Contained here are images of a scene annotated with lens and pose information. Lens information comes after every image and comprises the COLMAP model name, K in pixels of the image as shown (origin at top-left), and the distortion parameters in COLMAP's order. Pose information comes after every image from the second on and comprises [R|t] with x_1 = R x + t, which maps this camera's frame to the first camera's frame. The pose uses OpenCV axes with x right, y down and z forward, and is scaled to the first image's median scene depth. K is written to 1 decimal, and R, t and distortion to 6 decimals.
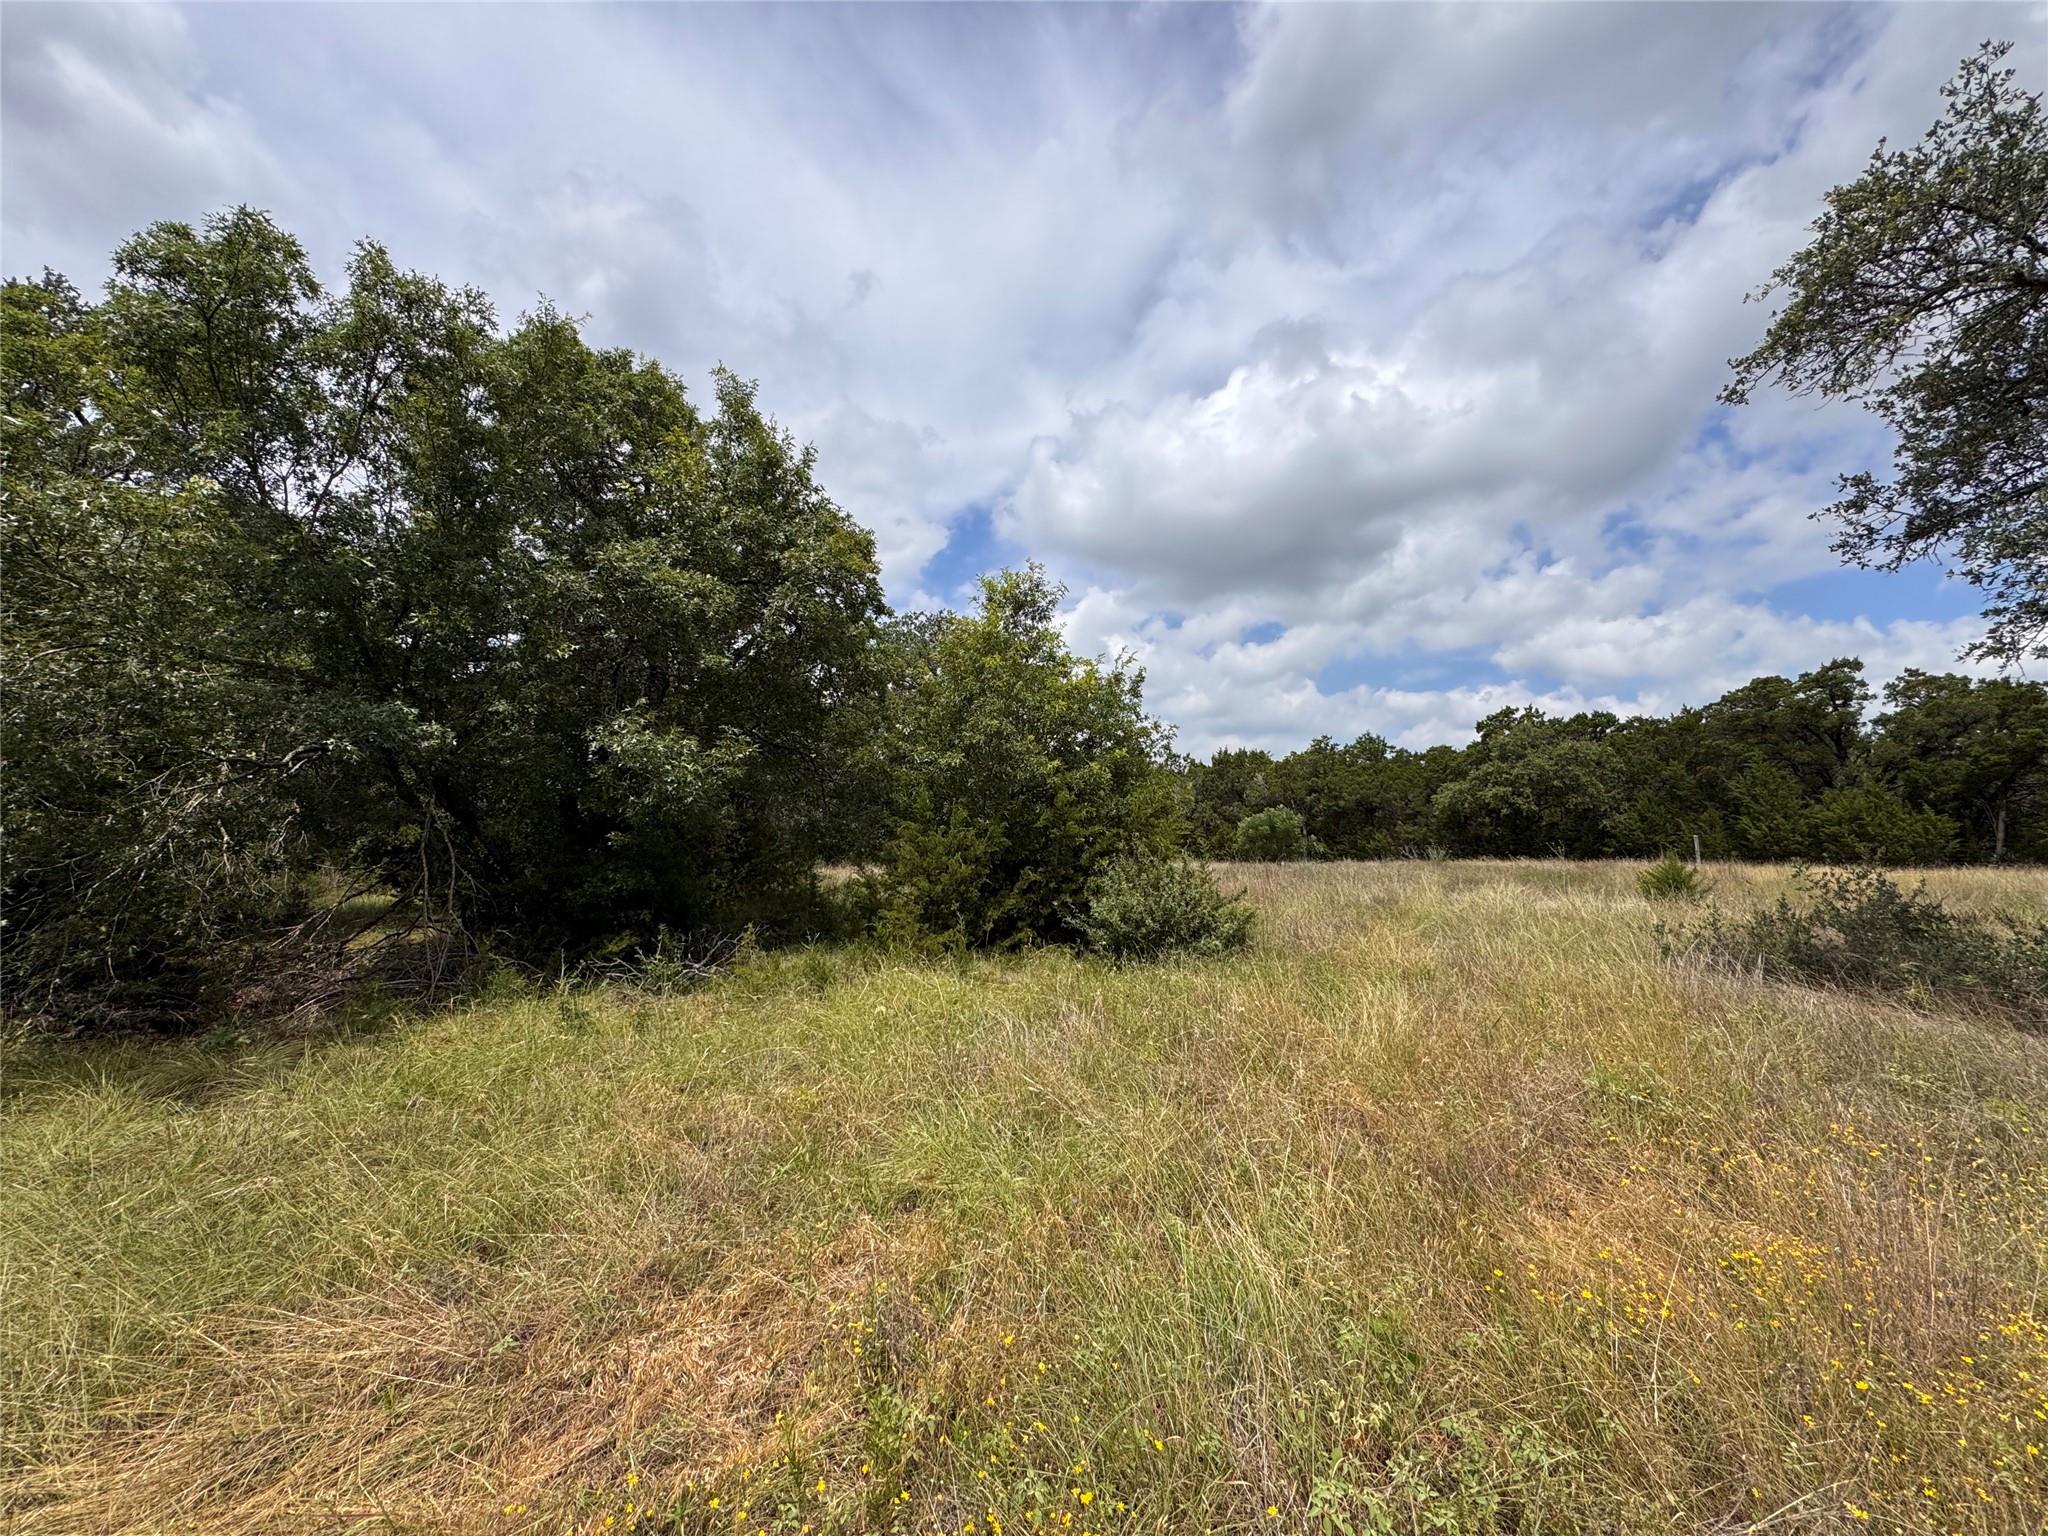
lens RADIAL K [[804.4, 0, 1021.0], [0, 804.4, 754.9], [0, 0, 1]] dist [0.001824, 0.000127]
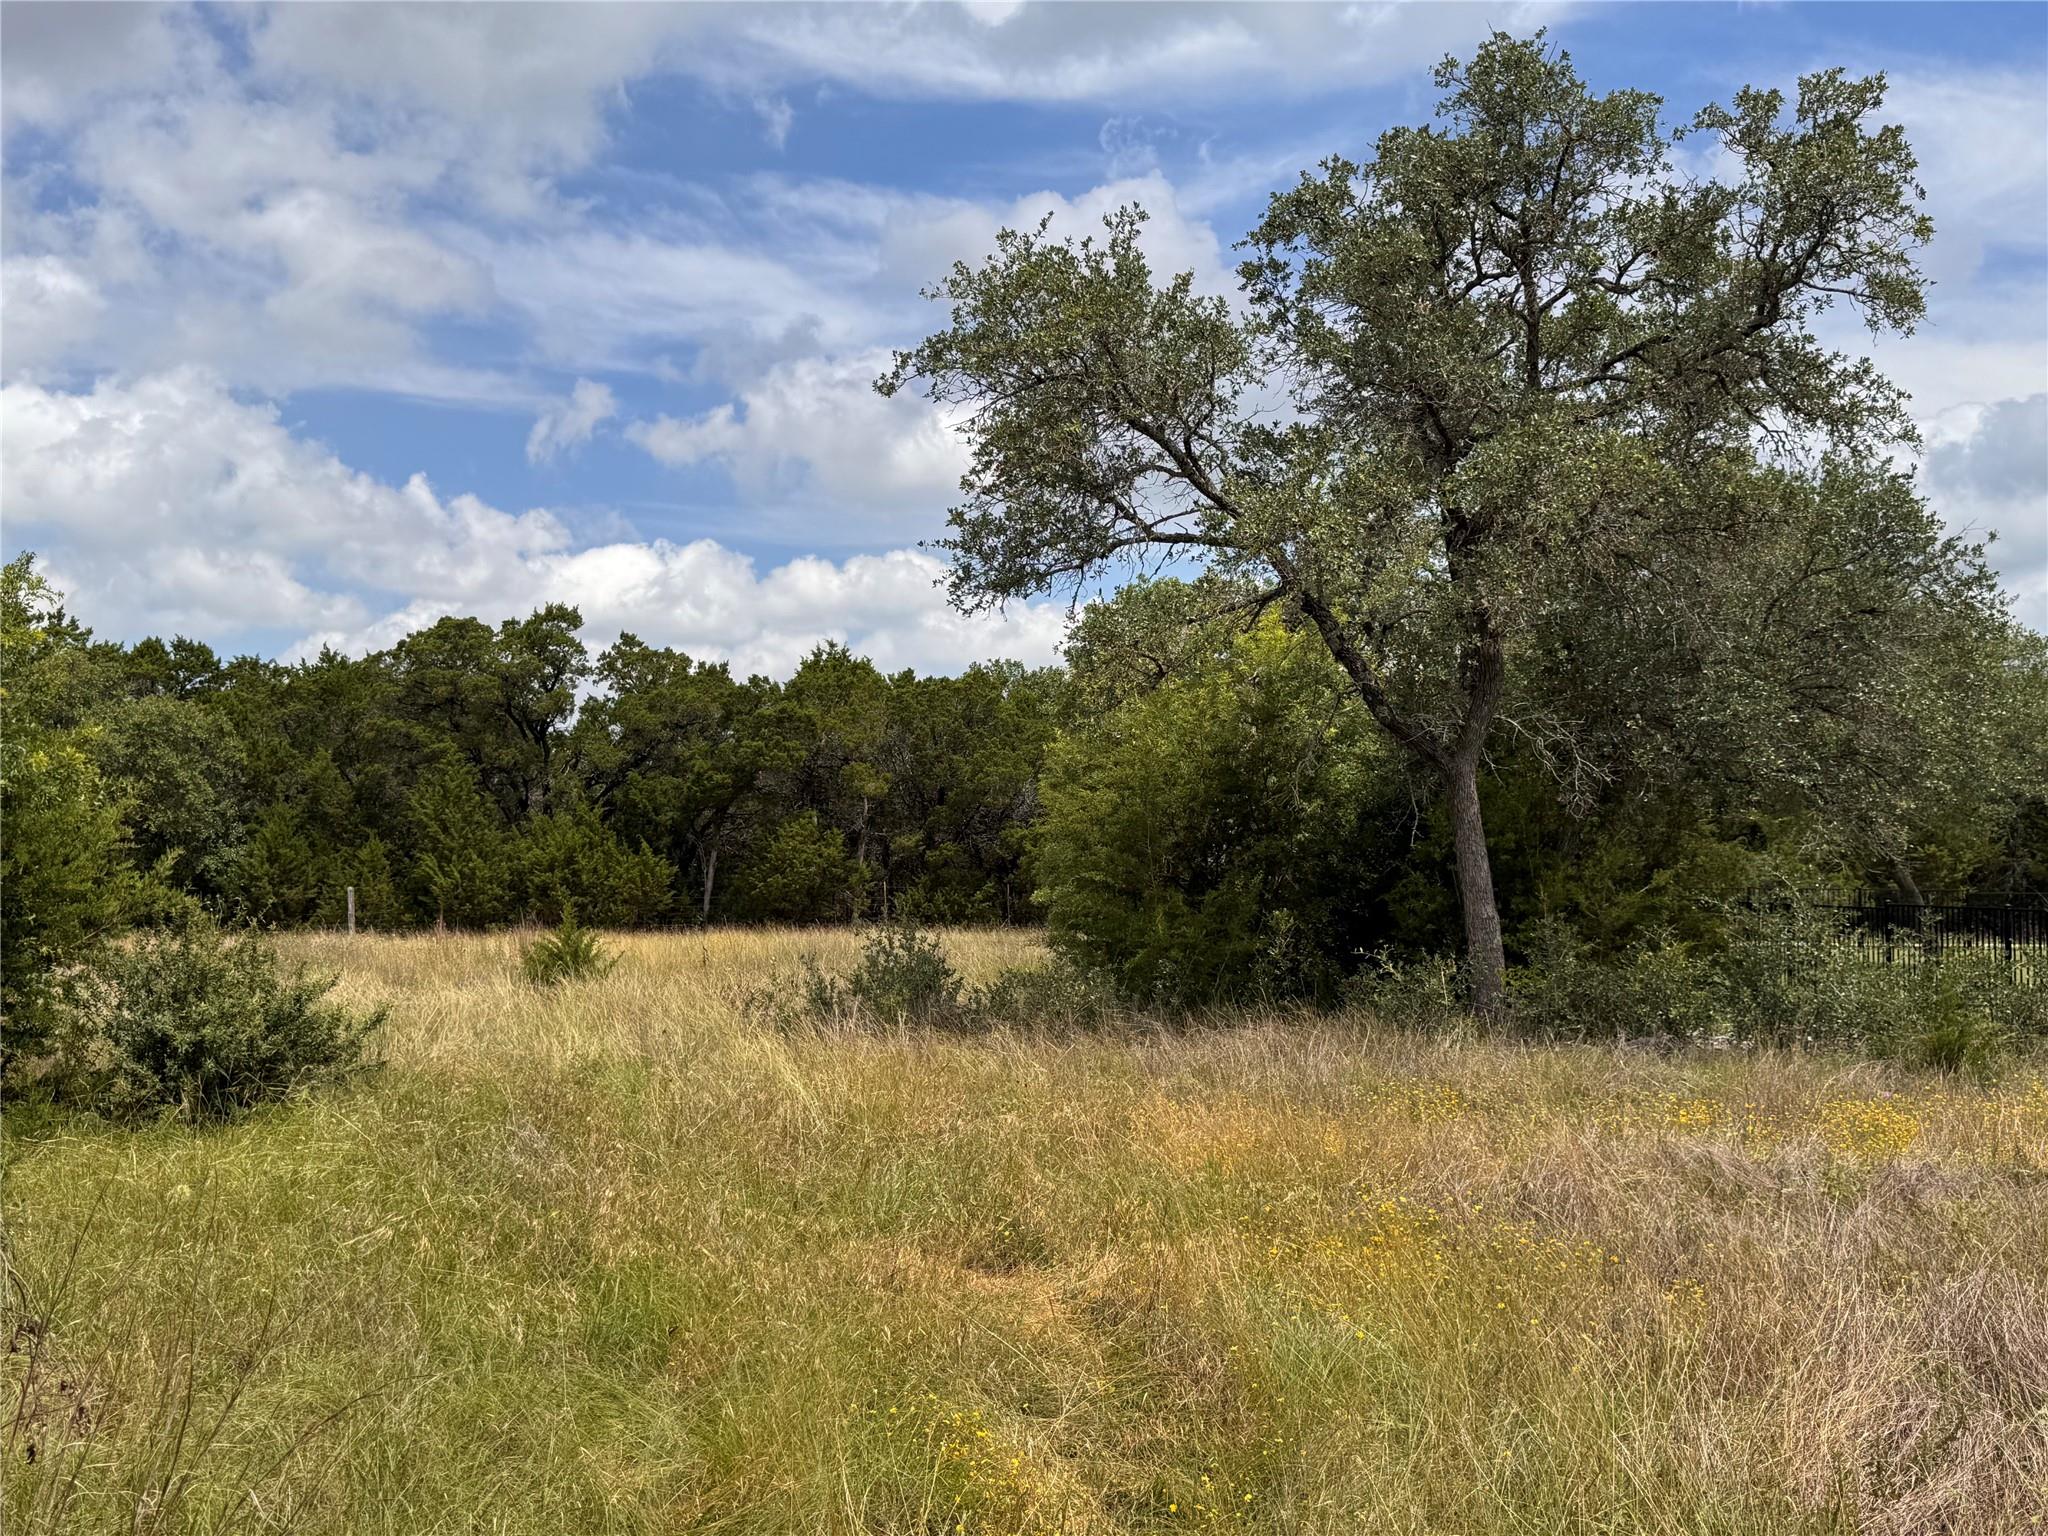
lens RADIAL K [[2092.9, 0, 1025.4], [0, 2092.9, 769.2], [0, 0, 1]] dist [0.008048, 0.000000]
pose [[0.443607, 0.043572, 0.895162, -0.274450], [-0.083306, 0.996498, -0.007222, -0.010776], [-0.892341, -0.071369, 0.445683, -0.060307]]
